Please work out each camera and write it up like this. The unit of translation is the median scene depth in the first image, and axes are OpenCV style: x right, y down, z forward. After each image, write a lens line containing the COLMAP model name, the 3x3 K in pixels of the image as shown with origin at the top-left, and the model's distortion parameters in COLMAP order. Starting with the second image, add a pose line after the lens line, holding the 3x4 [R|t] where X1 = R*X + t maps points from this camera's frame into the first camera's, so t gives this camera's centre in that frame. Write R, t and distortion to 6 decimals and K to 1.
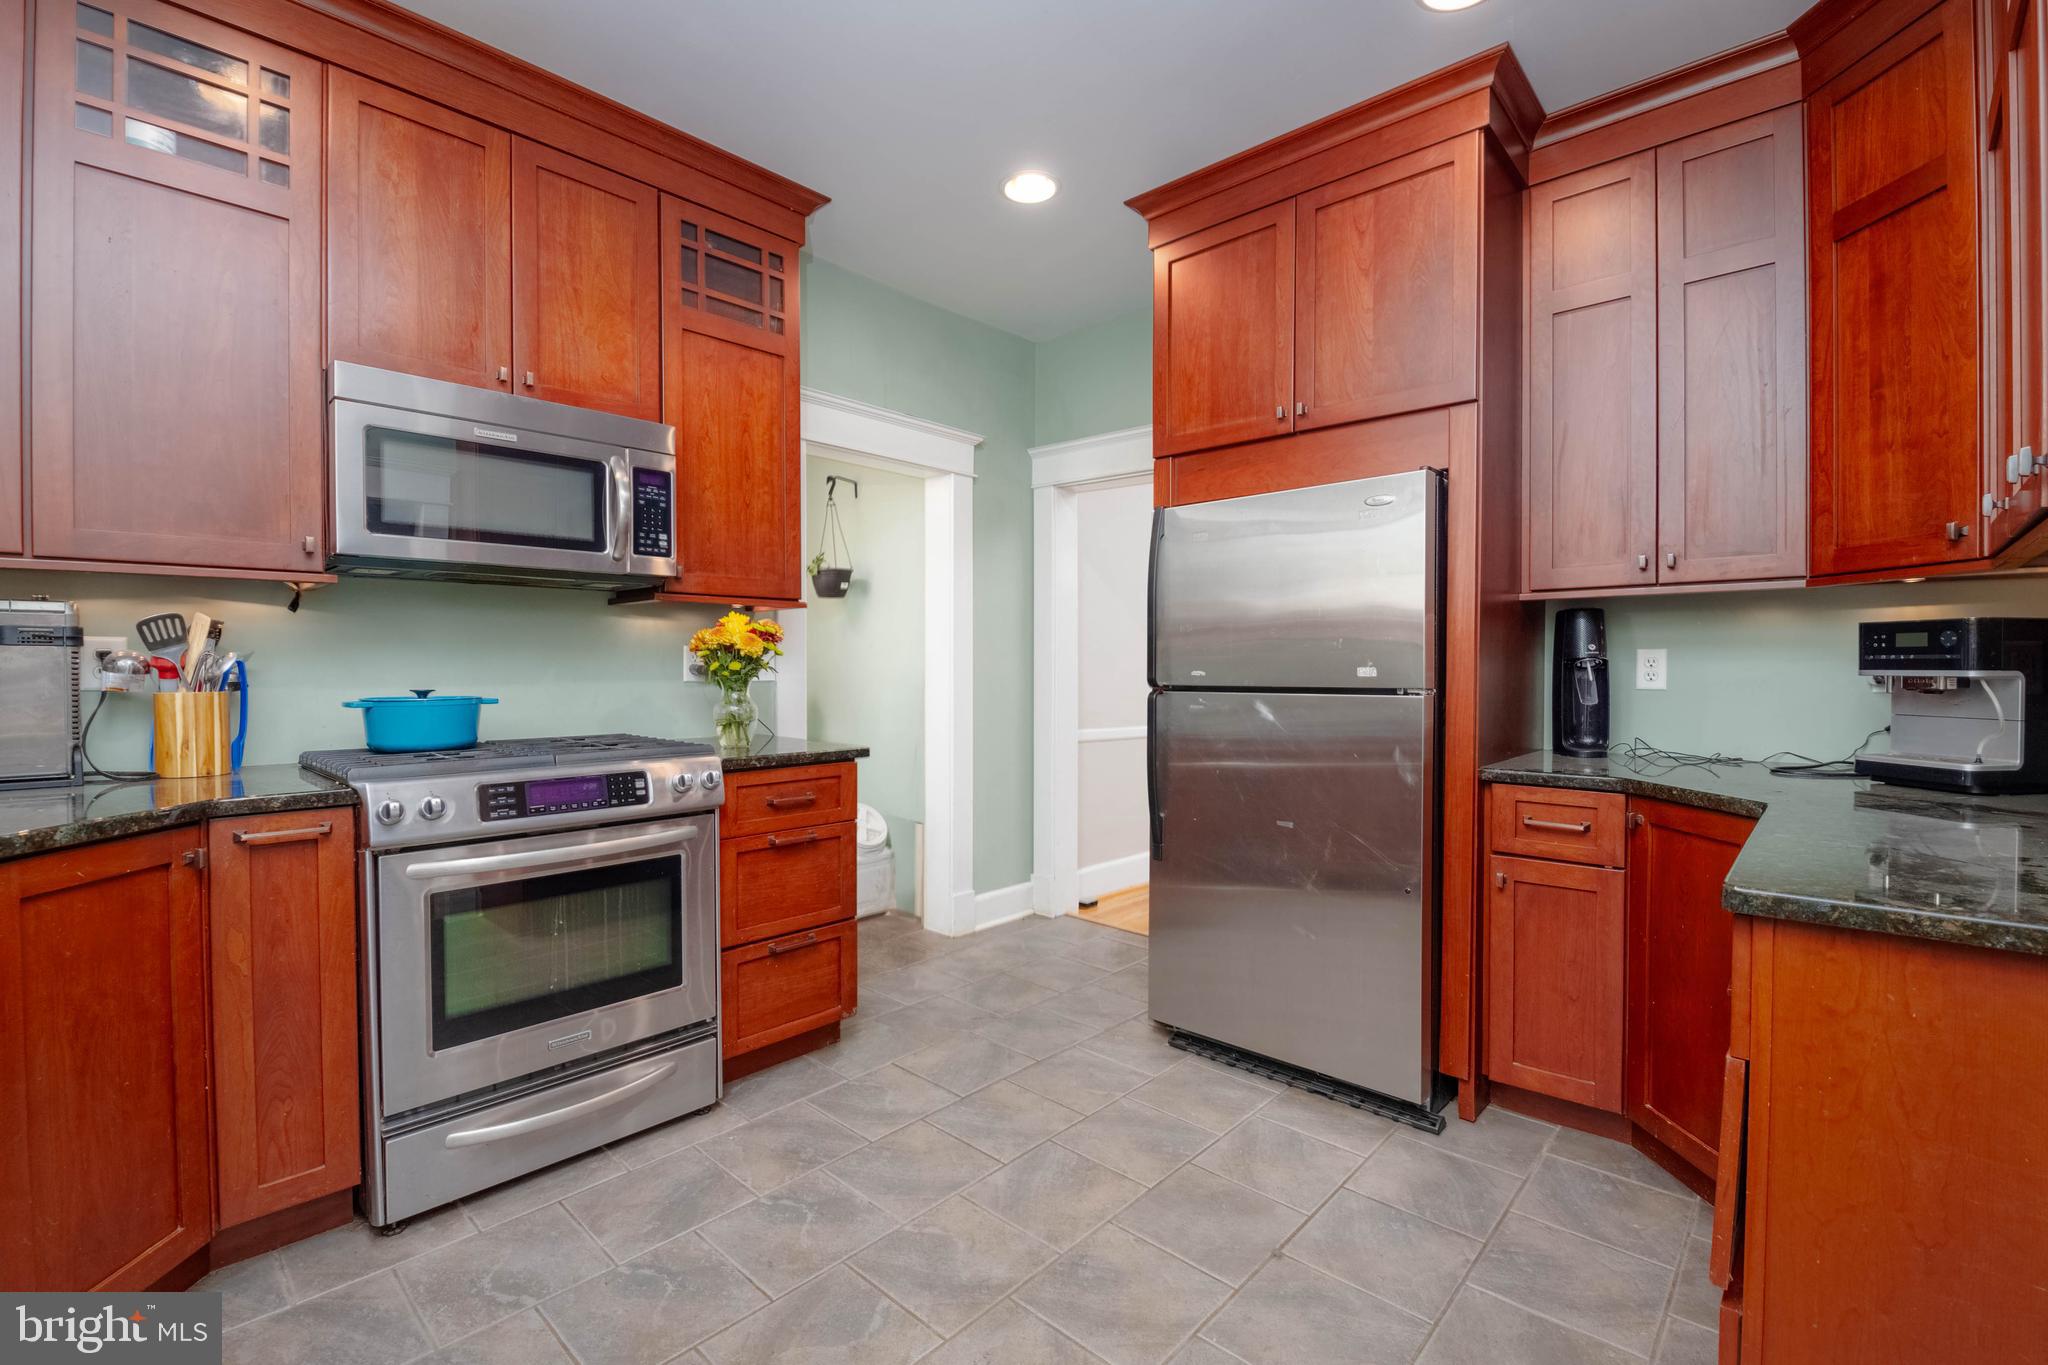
lens RADIAL K [[883.8, 0, 1031.0], [0, 883.8, 678.4], [0, 0, 1]] dist [0.000453, -0.008560]
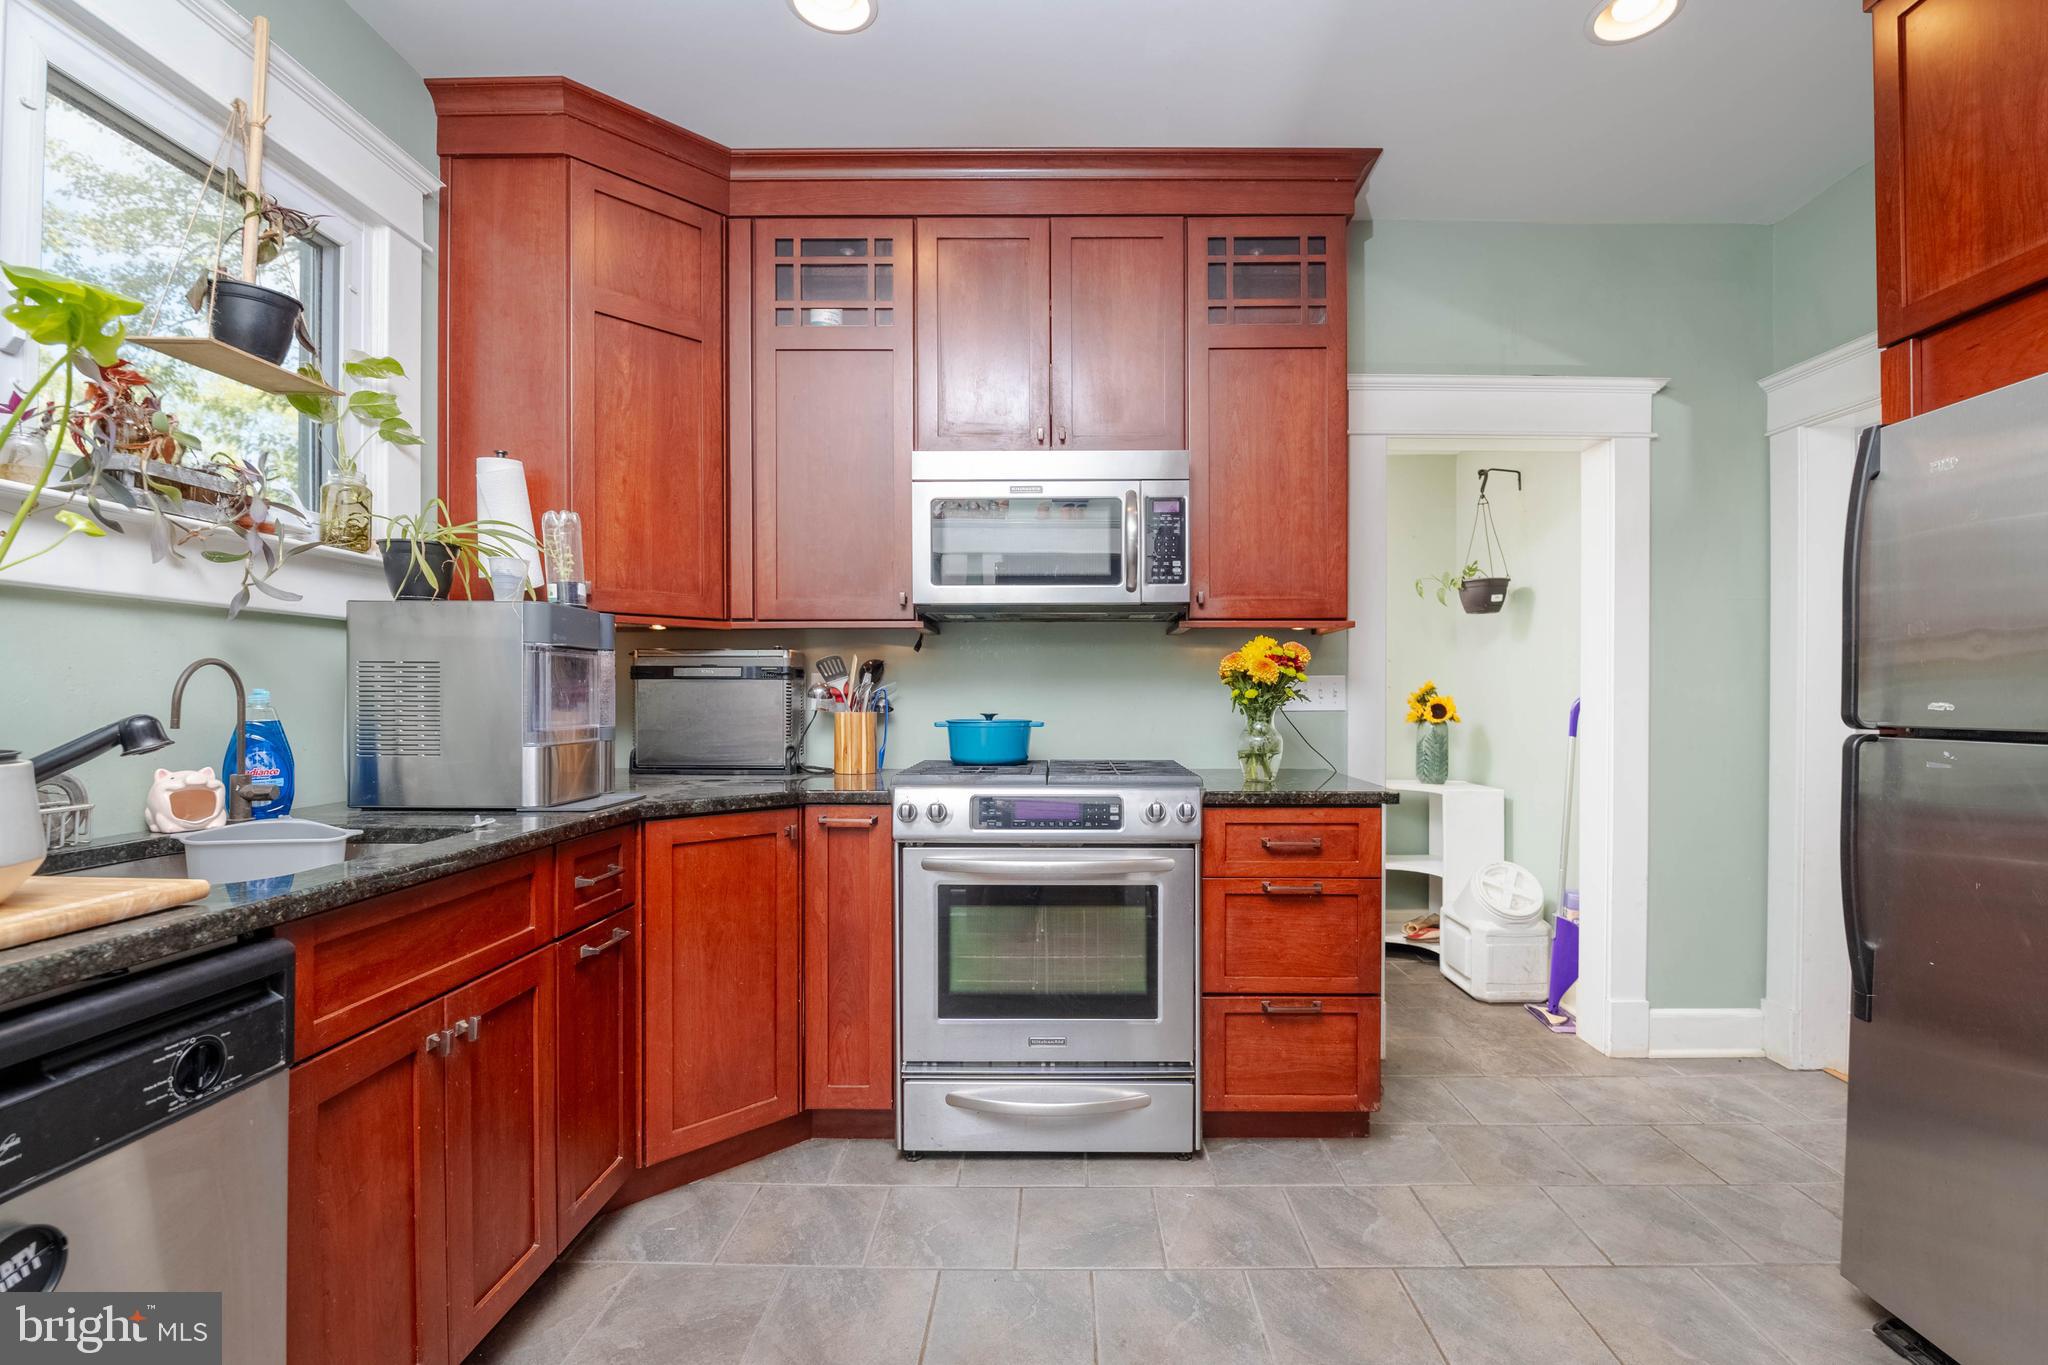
lens RADIAL K [[909.2, 0, 1064.6], [0, 909.2, 699.4], [0, 0, 1]] dist [-0.001869, -0.009436]
pose [[0.681418, 0.004561, -0.731880, 0.260258], [-0.011525, 0.999923, -0.004499, -0.001404], [0.731804, 0.011500, 0.681419, 0.225514]]
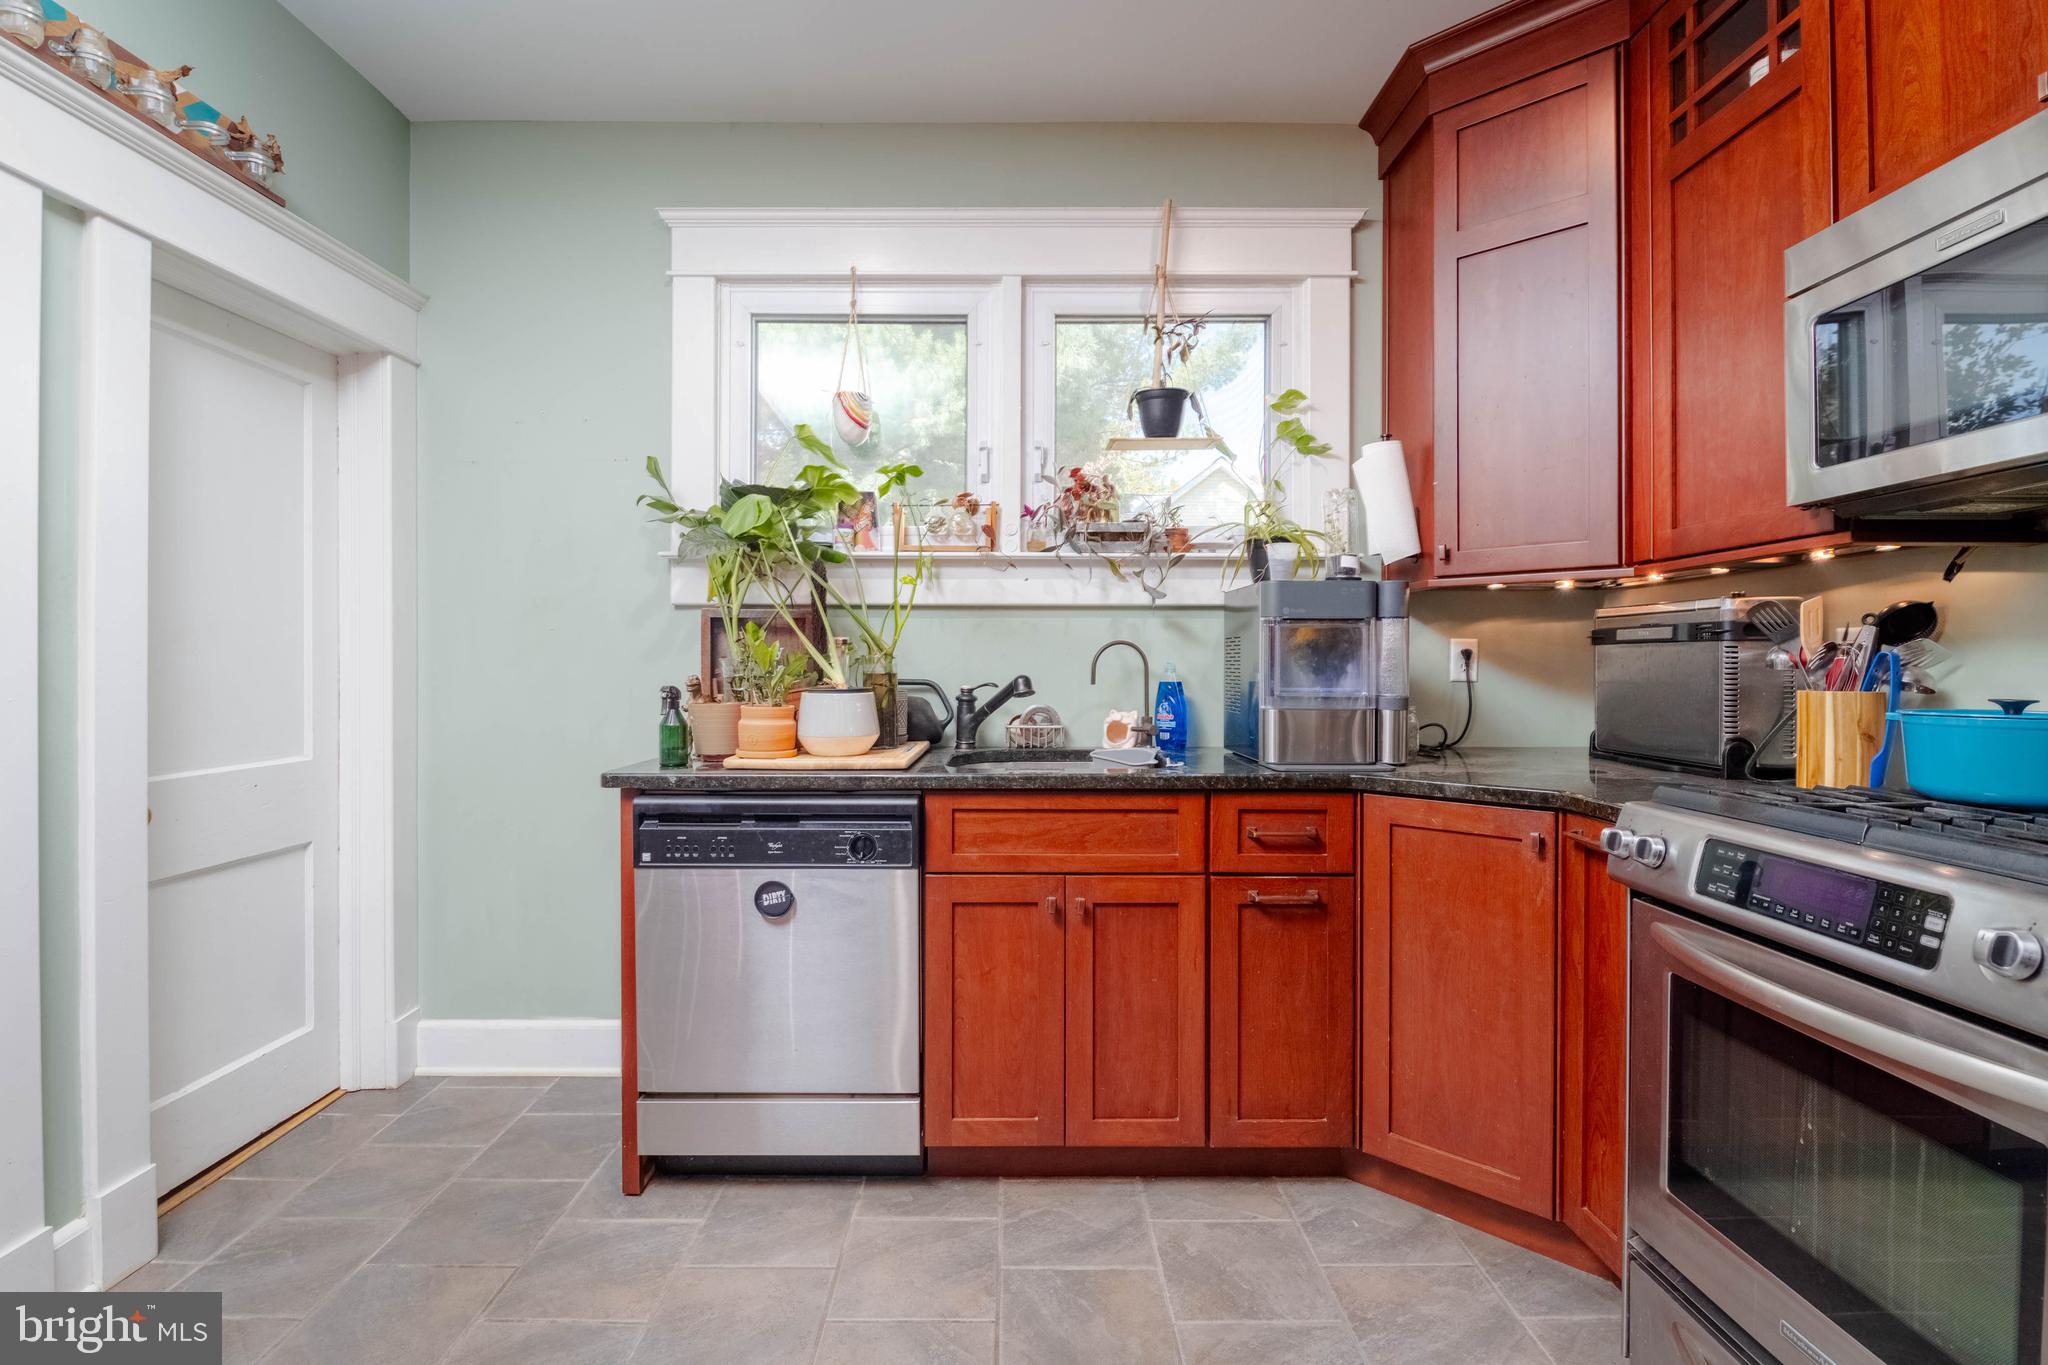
lens RADIAL K [[979.0, 0, 1018.0], [0, 979.0, 658.1], [0, 0, 1]] dist [0.000823, -0.010951]
pose [[-0.727828, -0.004077, -0.685748, 0.209365], [-0.009419, 0.999947, 0.004052, -0.010391], [0.685696, 0.009408, -0.727828, 0.955394]]
